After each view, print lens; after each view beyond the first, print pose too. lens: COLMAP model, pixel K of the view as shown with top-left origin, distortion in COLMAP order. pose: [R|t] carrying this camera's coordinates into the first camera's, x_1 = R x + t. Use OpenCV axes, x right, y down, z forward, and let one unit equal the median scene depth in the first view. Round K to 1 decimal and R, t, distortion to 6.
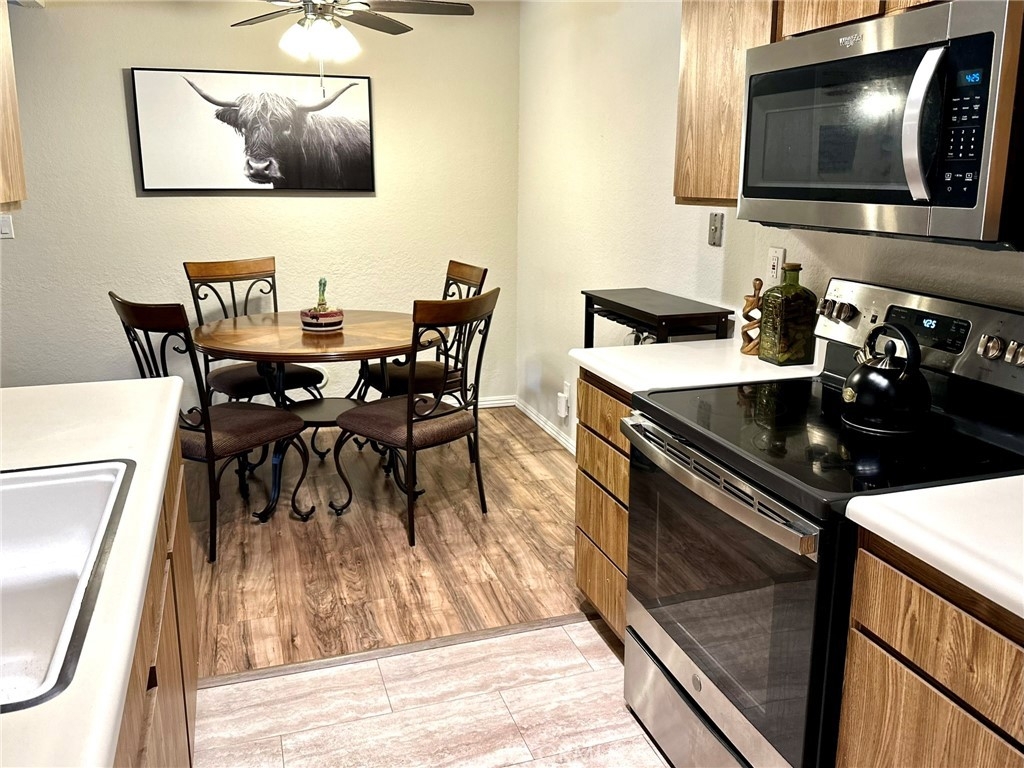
lens RADIAL K [[860.6, 0, 514.0], [0, 860.6, 381.0], [0, 0, 1]] dist [0.001491, 0.000289]
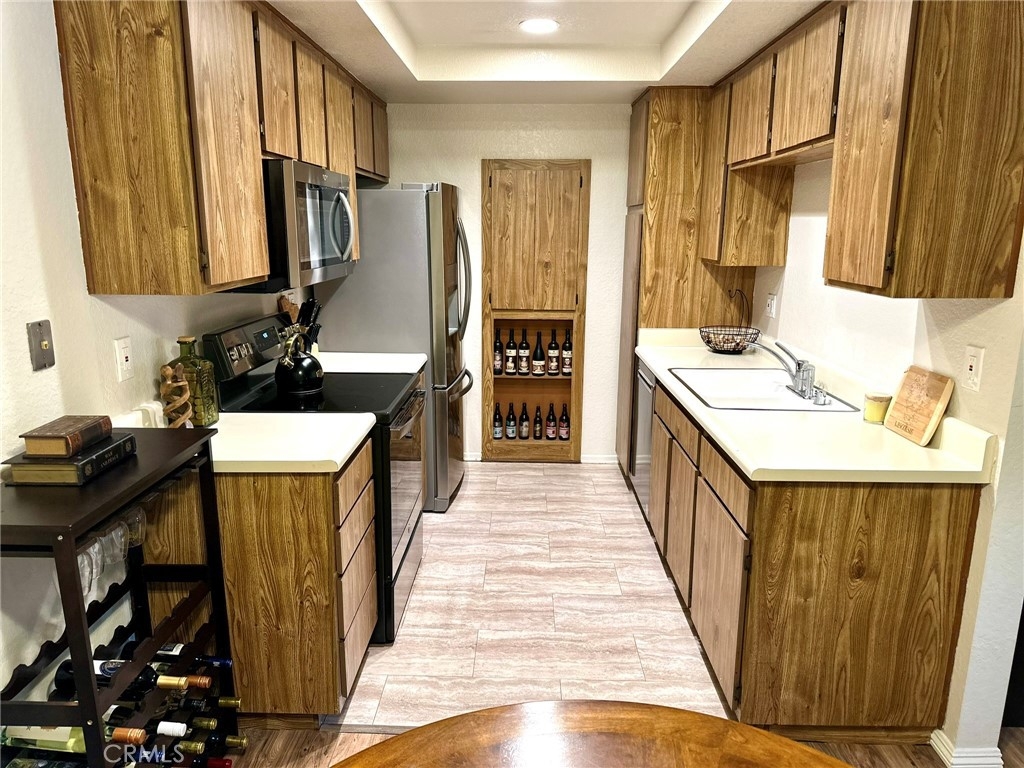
lens RADIAL K [[725.4, 0, 512.7], [0, 725.4, 386.7], [0, 0, 1]] dist [0.000980, 0.000242]
pose [[-0.946947, -0.073872, 0.312786, -0.361672], [0.067091, 0.906348, 0.417171, -0.436866], [-0.314310, 0.416024, -0.853307, 1.682114]]
